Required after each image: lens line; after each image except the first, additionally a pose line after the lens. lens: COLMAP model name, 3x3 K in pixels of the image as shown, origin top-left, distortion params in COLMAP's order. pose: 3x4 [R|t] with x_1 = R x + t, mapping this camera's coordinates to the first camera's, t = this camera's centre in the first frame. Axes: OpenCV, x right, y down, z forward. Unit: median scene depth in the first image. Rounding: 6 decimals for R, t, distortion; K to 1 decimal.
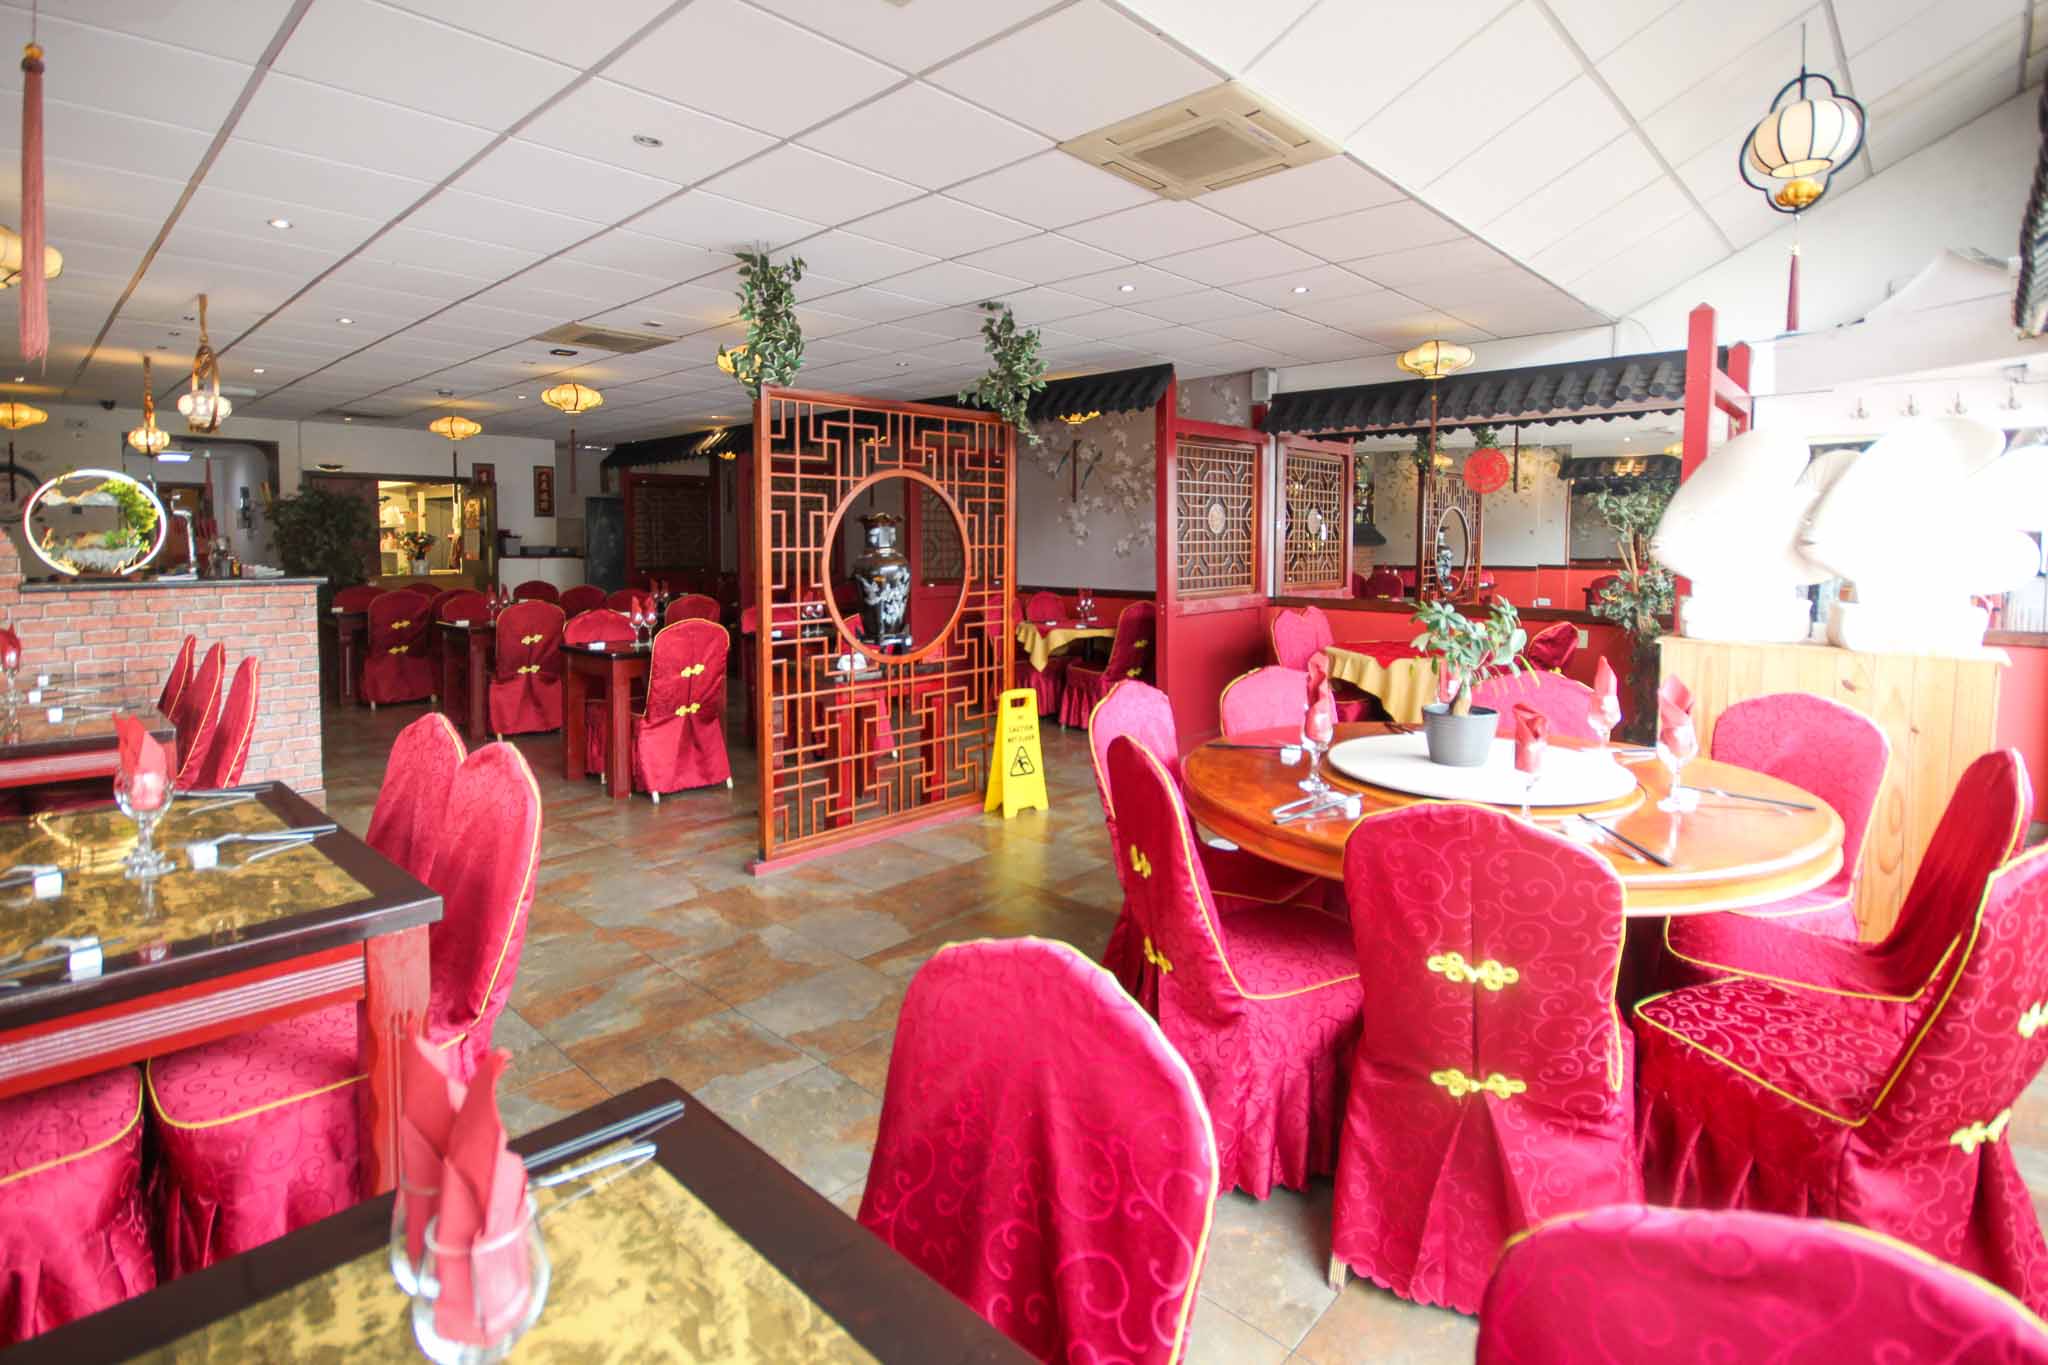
lens RADIAL K [[997.2, 0, 1033.9], [0, 997.2, 680.1], [0, 0, 1]] dist [-0.001957, -0.001564]
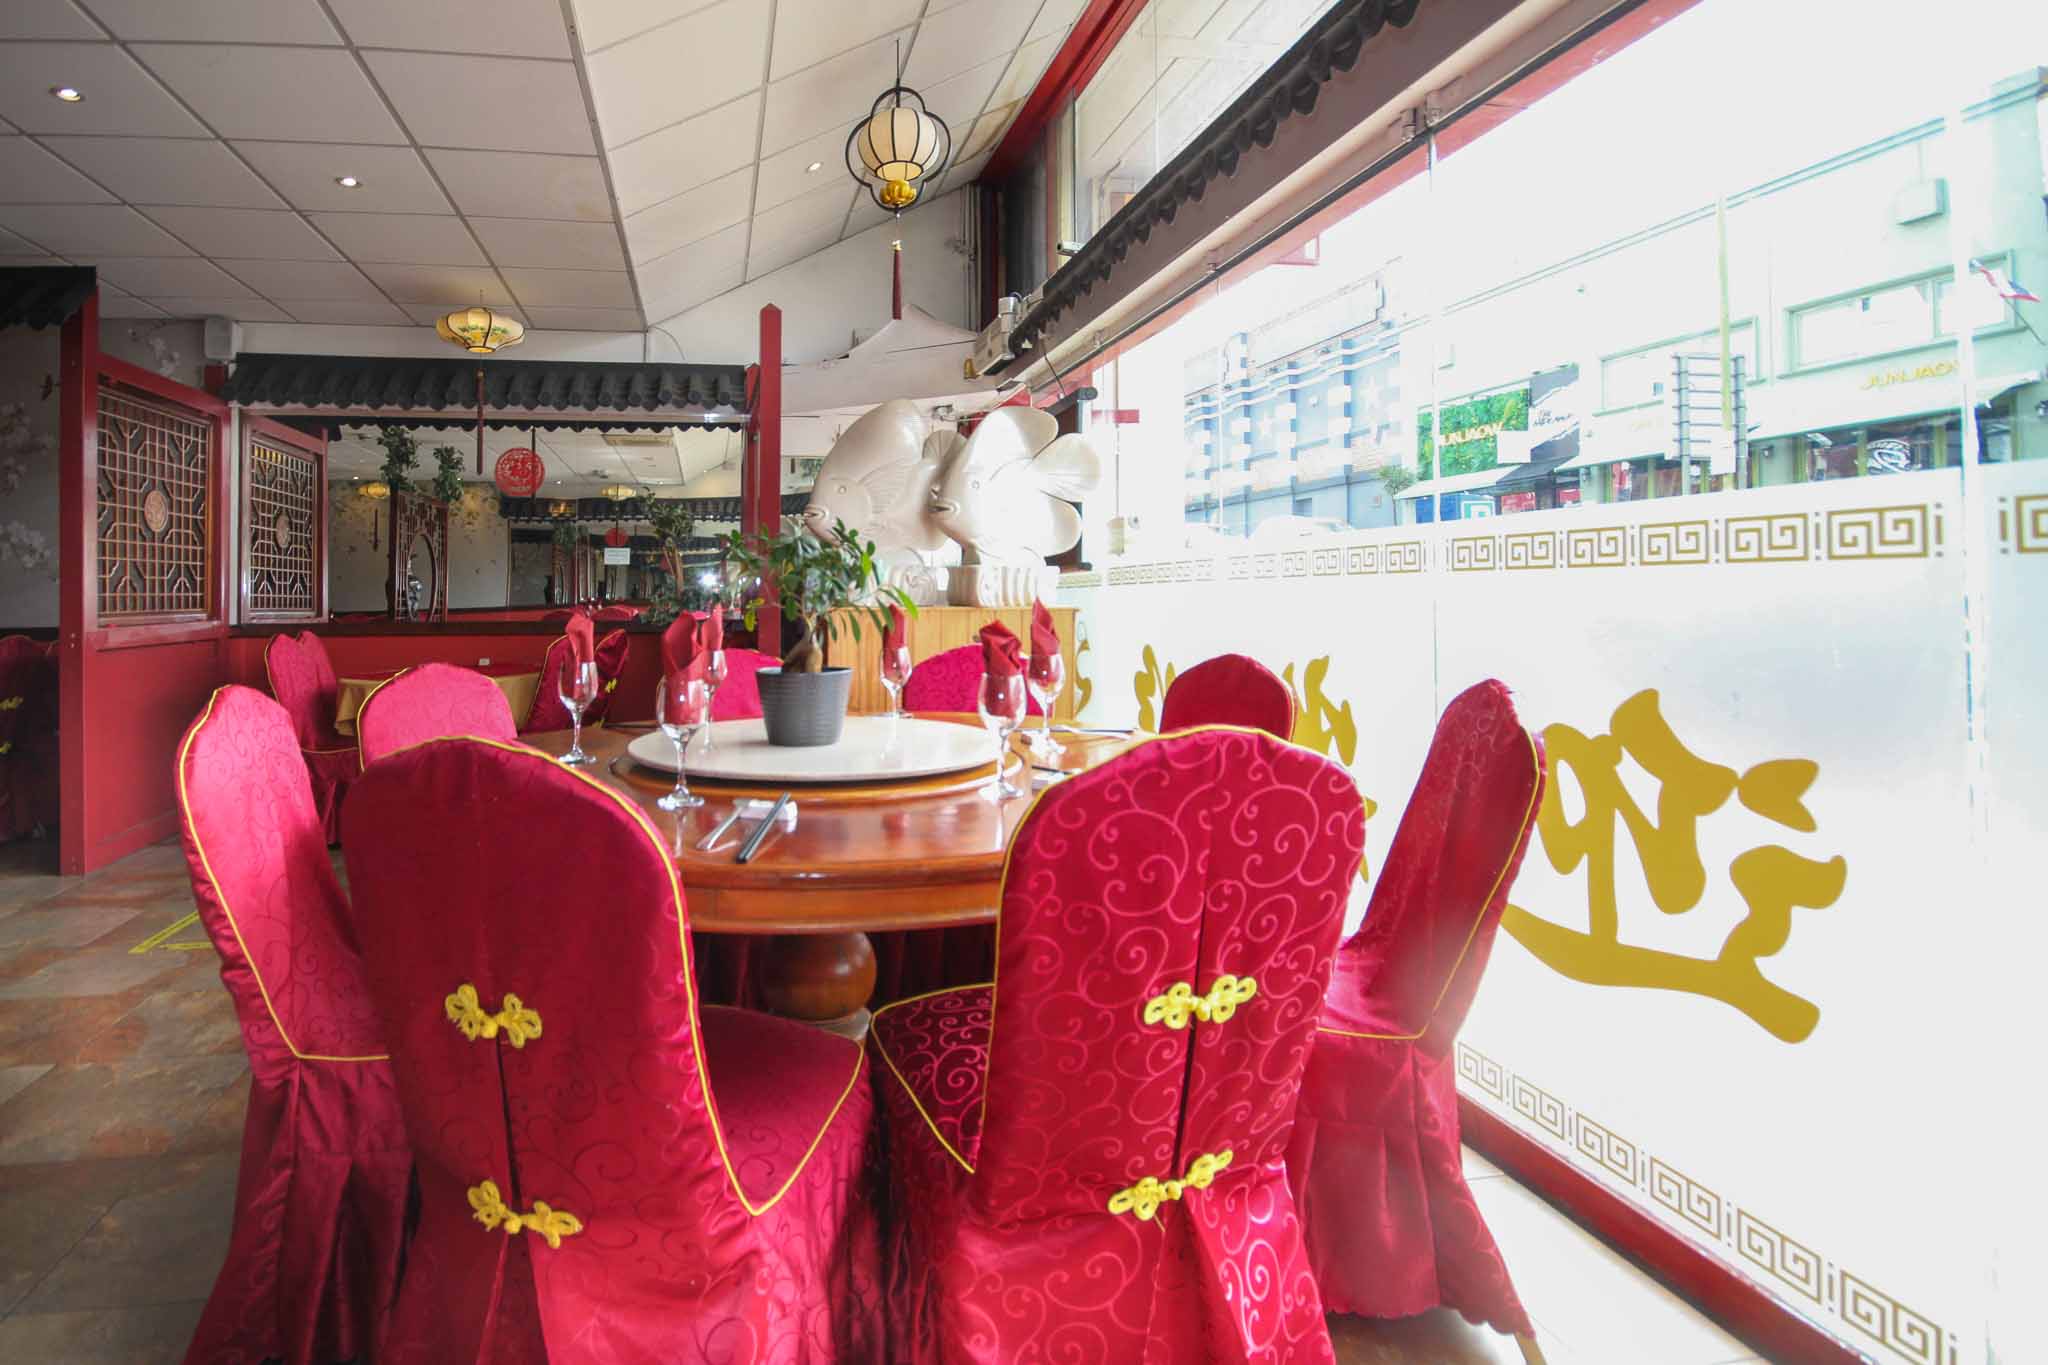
lens RADIAL K [[997.2, 0, 880.1], [0, 997.2, 595.7], [0, 0, 1]] dist [-0.001957, -0.001564]
pose [[0.629740, -0.006796, 0.776777, -0.092909], [0.115803, 0.989609, -0.085224, 0.036211], [-0.768126, 0.143622, 0.623983, 0.387601]]
